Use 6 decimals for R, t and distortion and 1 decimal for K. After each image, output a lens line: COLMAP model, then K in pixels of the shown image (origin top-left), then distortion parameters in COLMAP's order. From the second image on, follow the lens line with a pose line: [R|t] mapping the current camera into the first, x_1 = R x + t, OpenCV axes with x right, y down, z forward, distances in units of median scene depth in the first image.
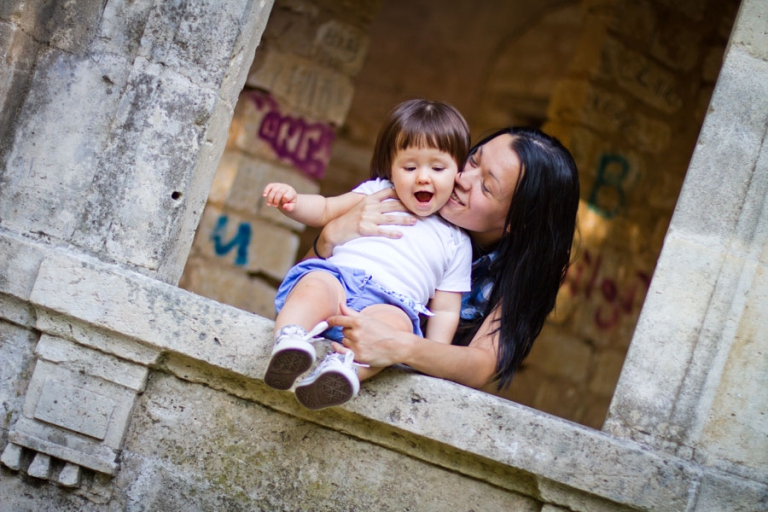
lens RADIAL K [[1868.5, 0, 384.0], [0, 1868.5, 256.0], [0, 0, 1]] dist [-0.125003, -0.055260]
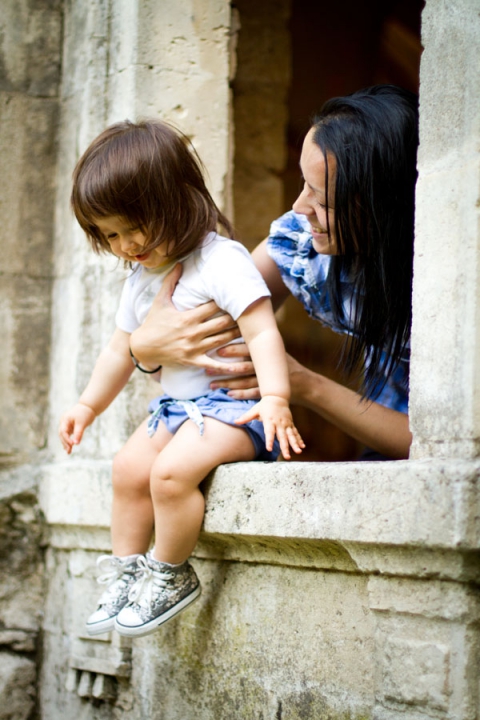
lens RADIAL K [[1751.7, 0, 240.0], [0, 1751.7, 360.0], [0, 0, 1]] dist [-0.125003, -0.055260]
pose [[0.571463, -0.361505, -0.736712, 0.575788], [0.196493, 0.931905, -0.304868, 0.244123], [0.796756, 0.029462, 0.603582, 0.511482]]
